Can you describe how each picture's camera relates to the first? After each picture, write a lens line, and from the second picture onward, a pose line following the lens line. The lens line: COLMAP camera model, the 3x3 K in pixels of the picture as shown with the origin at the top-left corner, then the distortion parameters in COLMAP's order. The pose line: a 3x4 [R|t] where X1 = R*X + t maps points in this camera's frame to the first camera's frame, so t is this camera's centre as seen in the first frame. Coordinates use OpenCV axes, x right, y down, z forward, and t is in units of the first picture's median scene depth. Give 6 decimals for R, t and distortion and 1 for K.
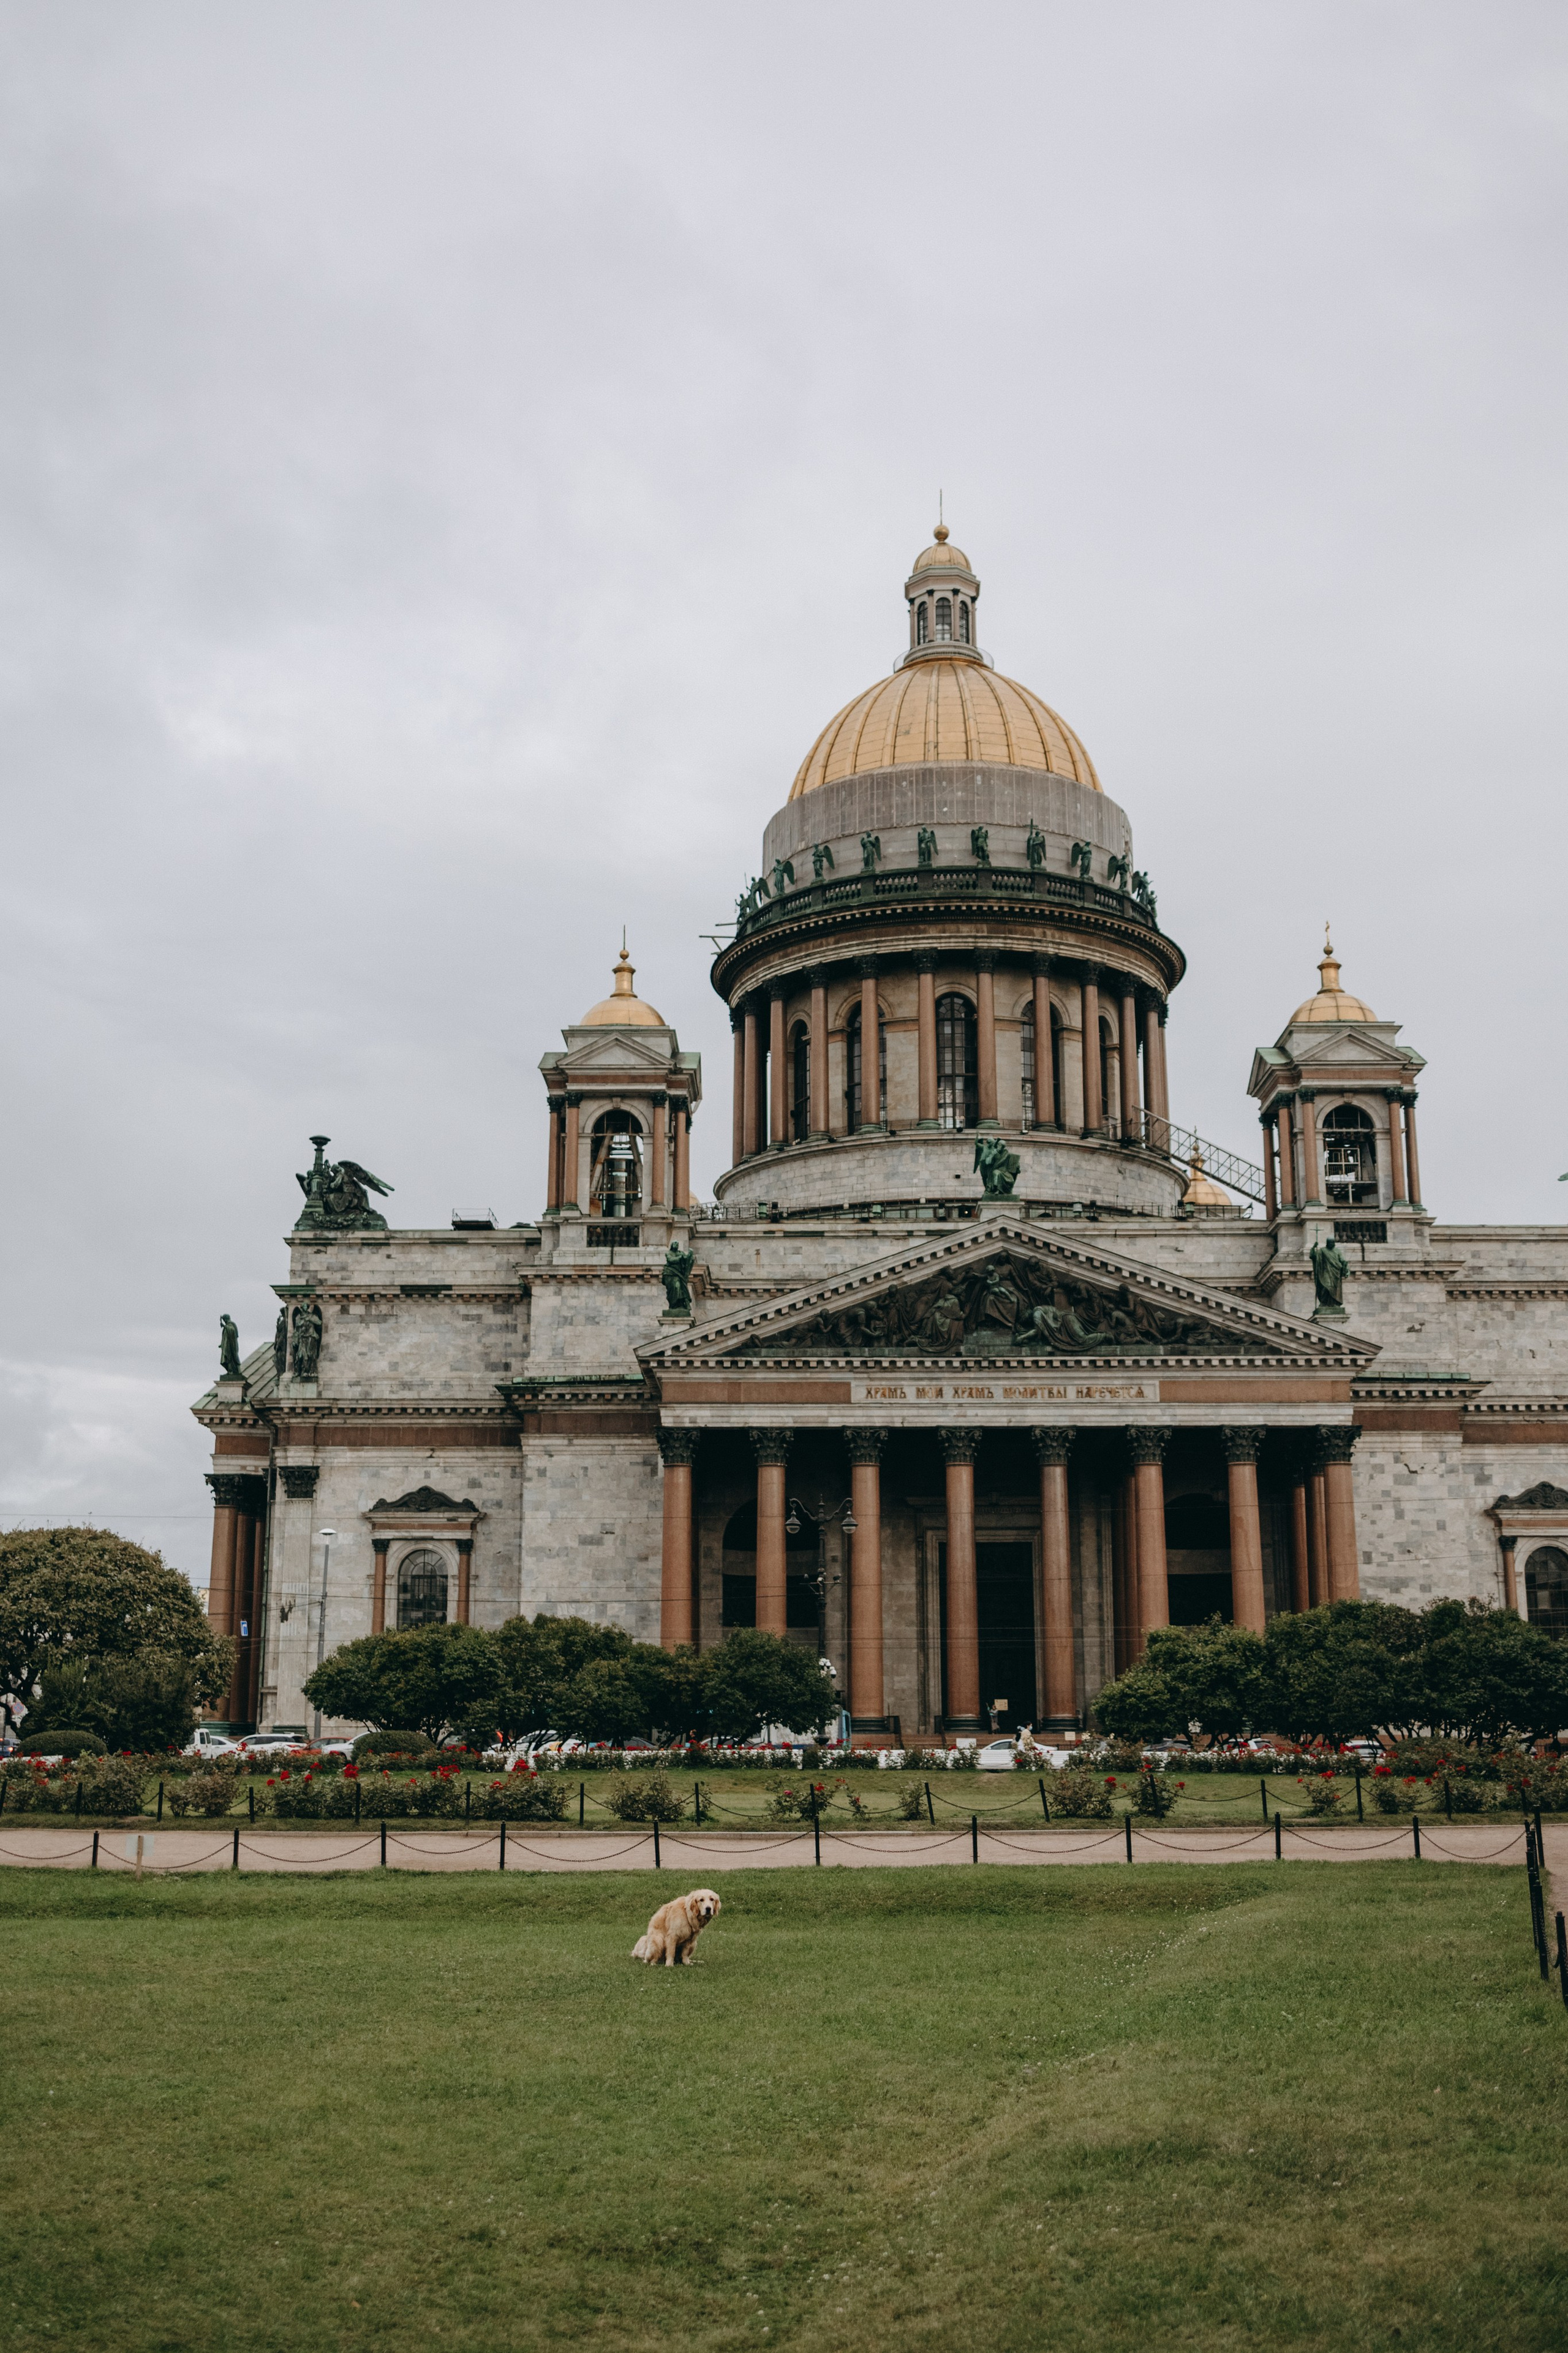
lens RADIAL K [[1000.9, 0, 627.2], [0, 1000.9, 1481.8], [0, 0, 1]] dist [0.001189, -0.000094]
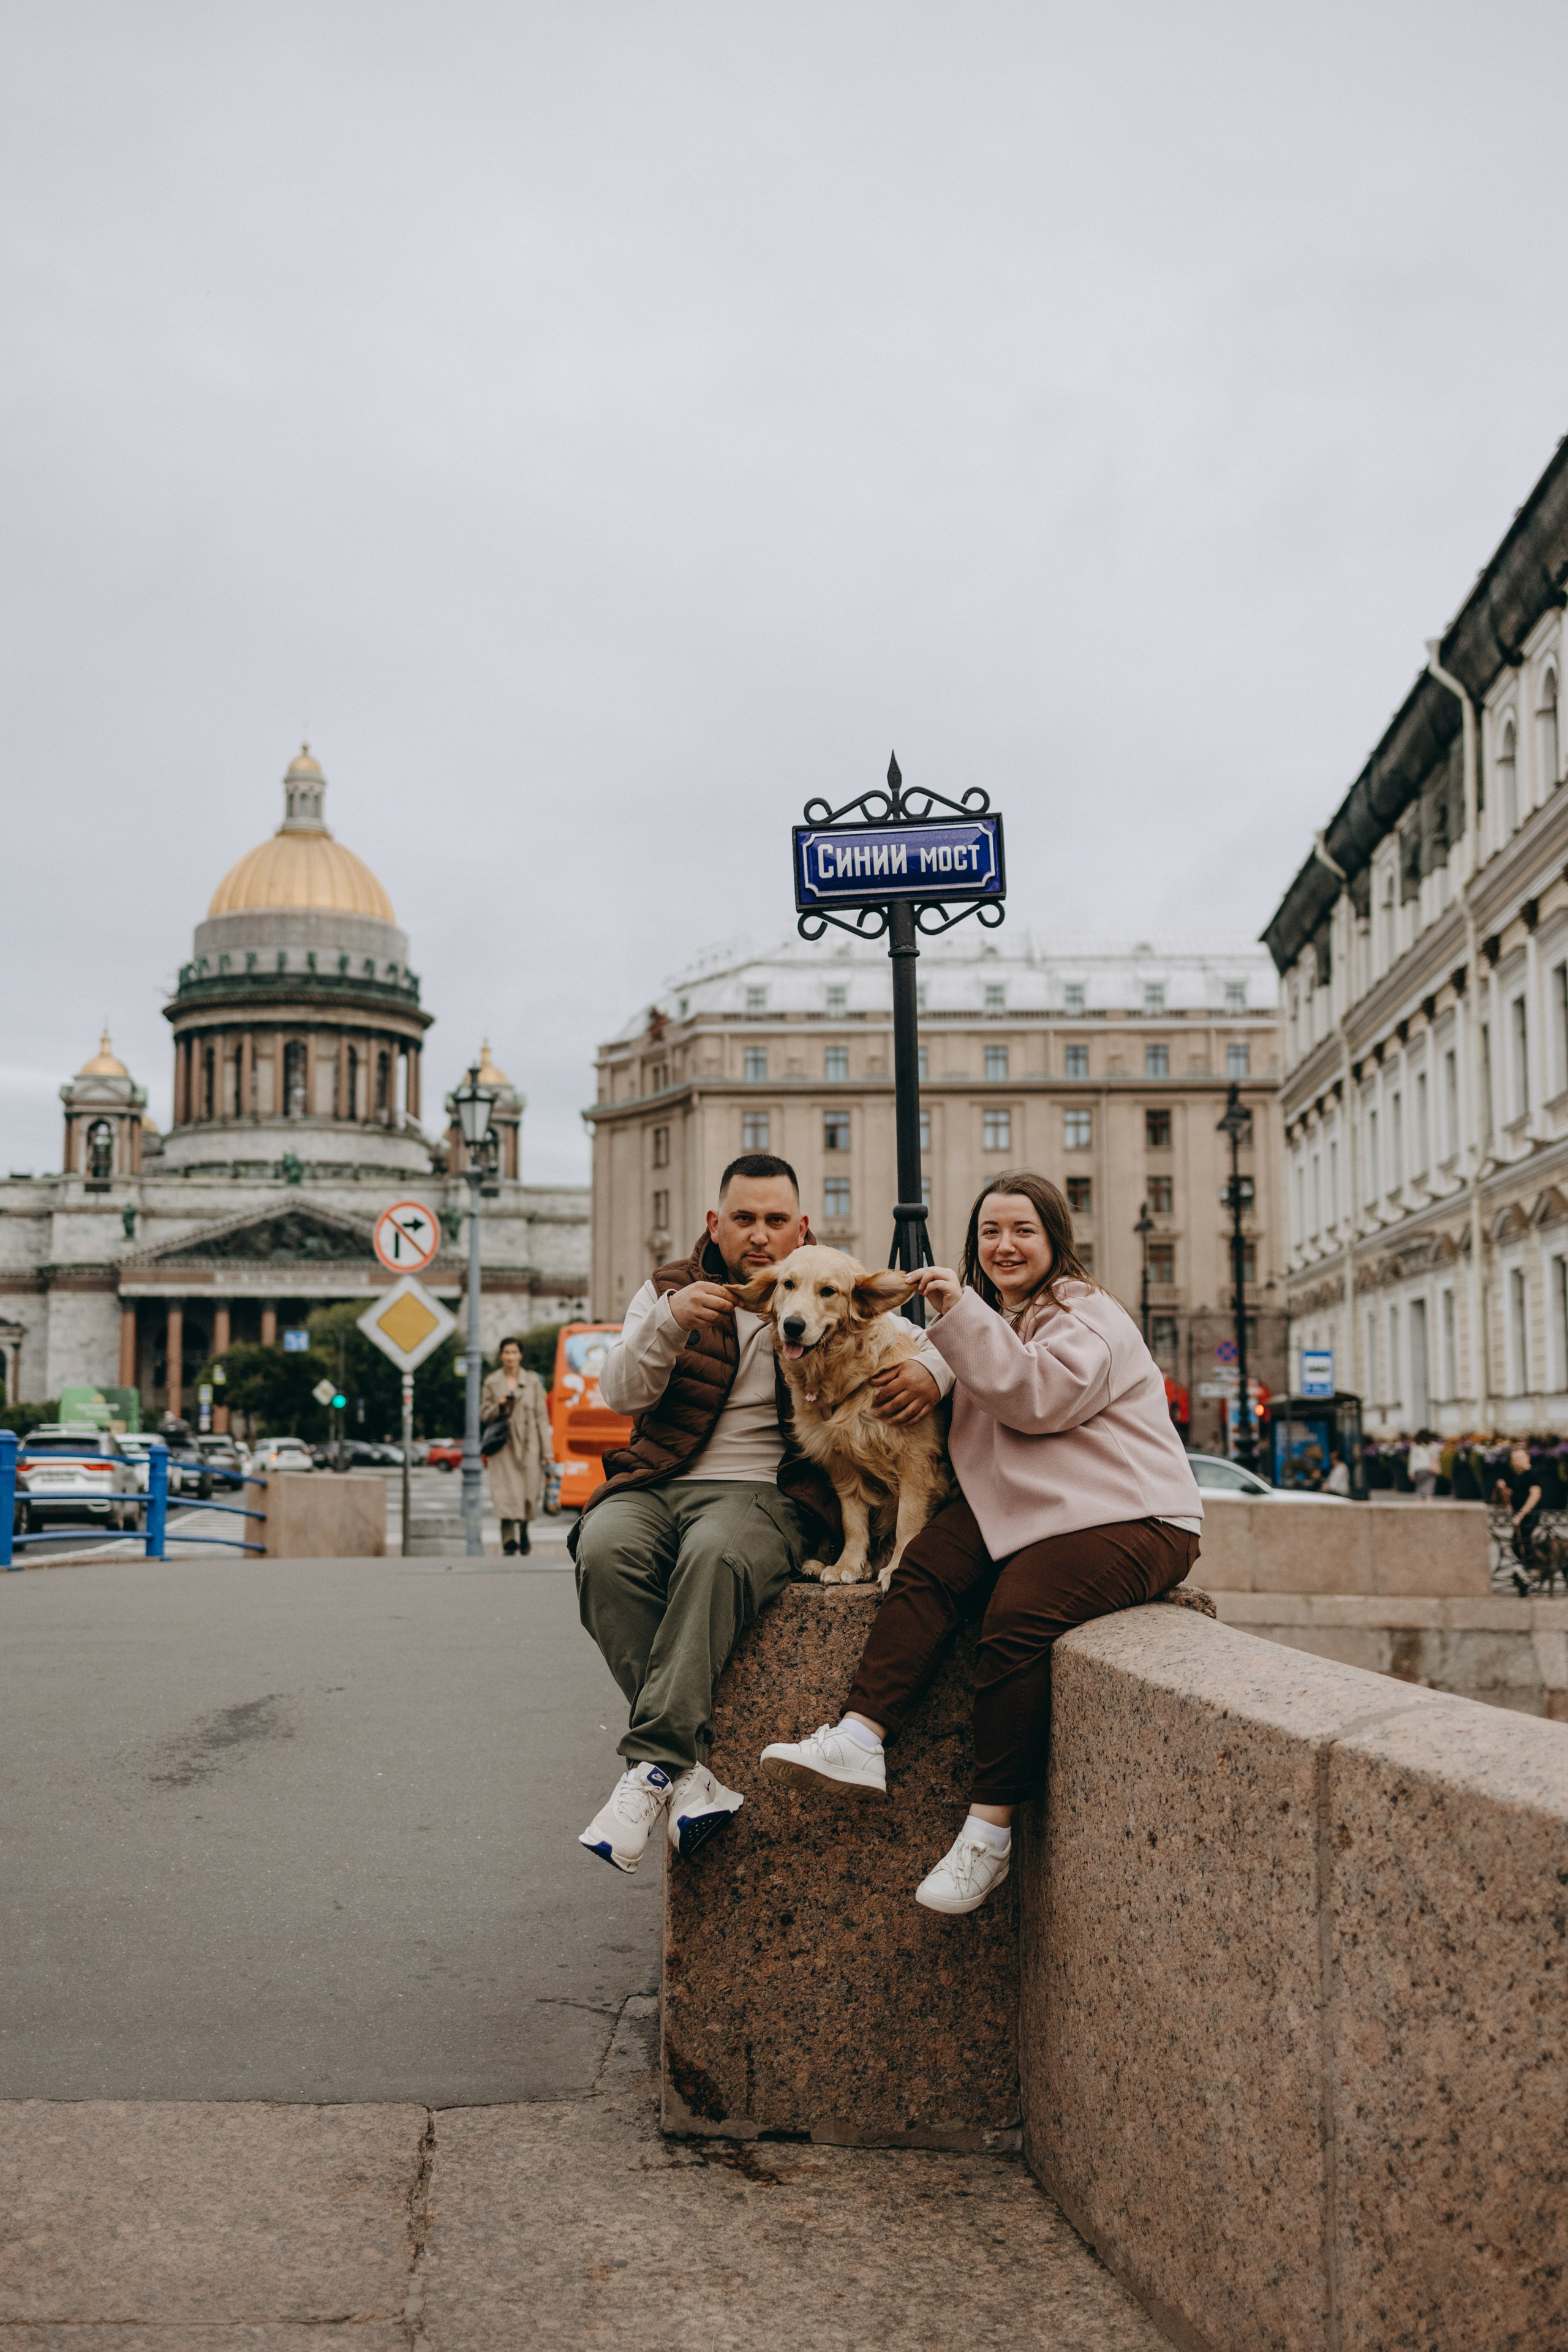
lens RADIAL K [[2558.3, 0, 806.6], [0, 2558.3, 1187.4], [0, 0, 1]] dist [0.024172, -0.024216]
pose [[0.978413, 0.015427, 0.206084, 0.296076], [-0.045931, 0.988501, 0.144070, -0.993324], [-0.201492, -0.150425, 0.967870, -3.935677]]
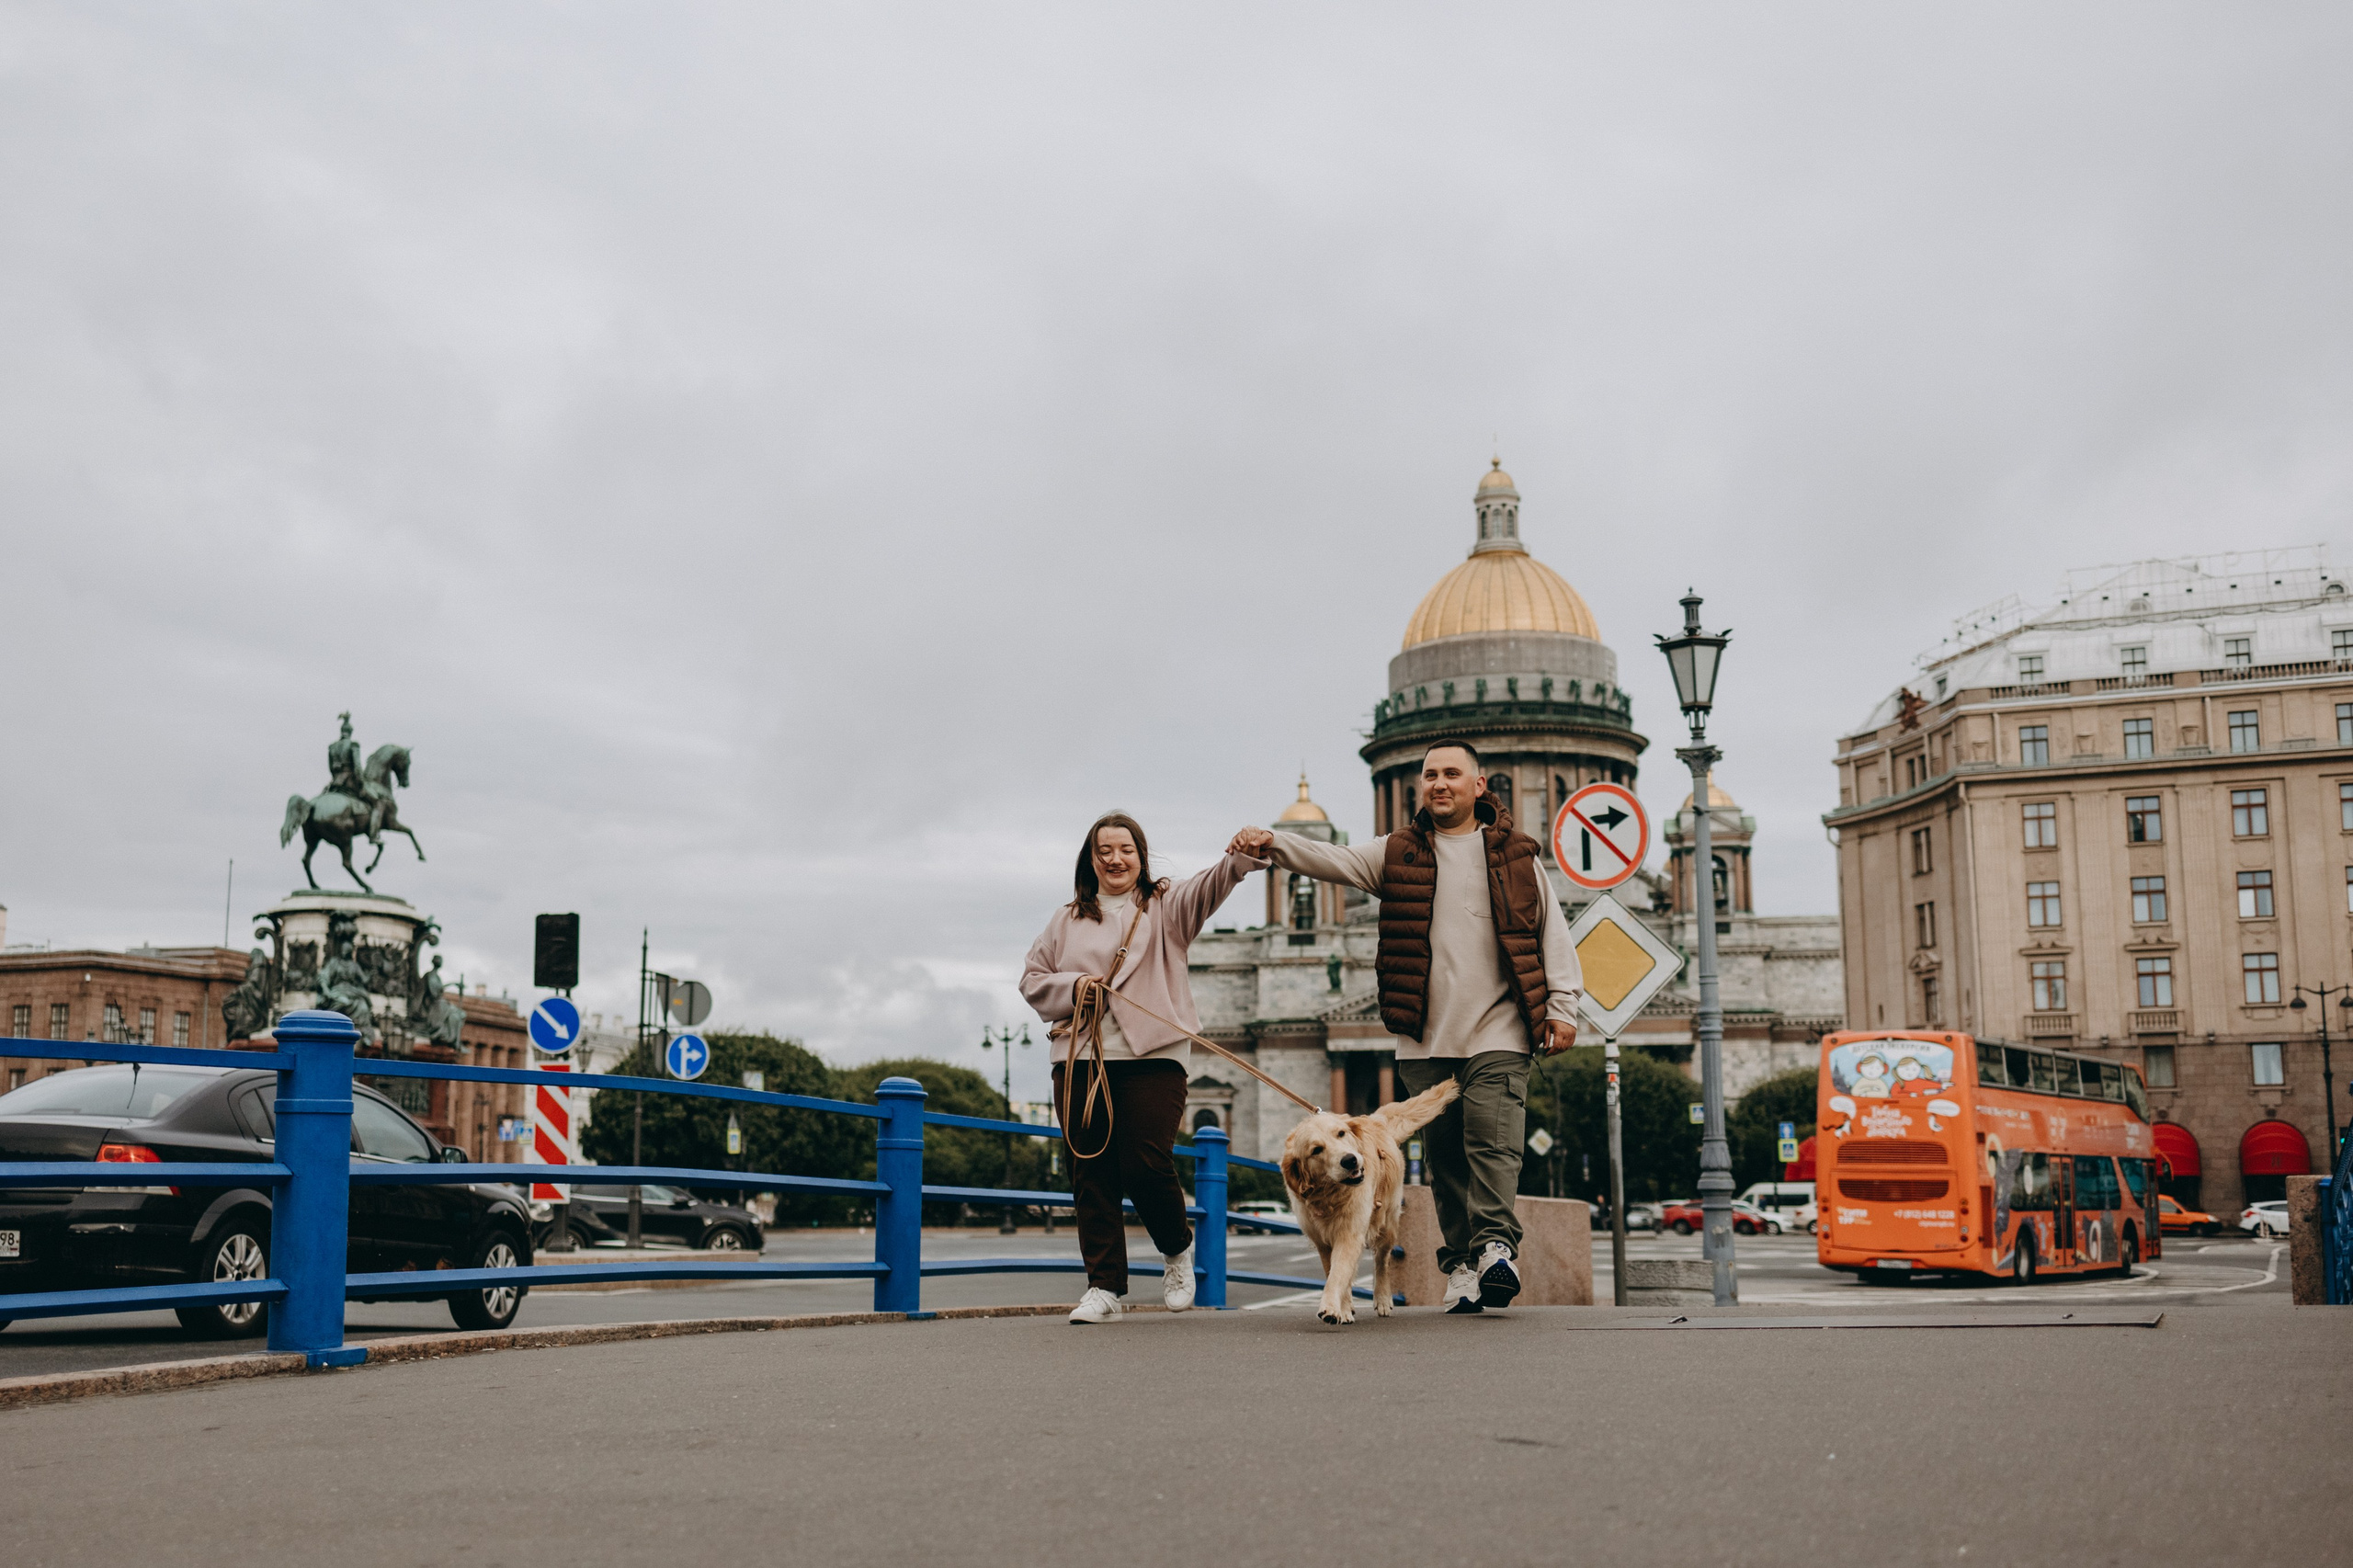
lens RADIAL K [[2386.3, 0, 1152.3], [0, 2386.3, 853.5], [0, 0, 1]] dist [0.008140, 0.000566]
pose [[0.988828, -0.030419, -0.145921, 0.349883], [0.043506, 0.995227, 0.087348, -0.777146], [0.142567, -0.092721, 0.985433, -3.254375]]
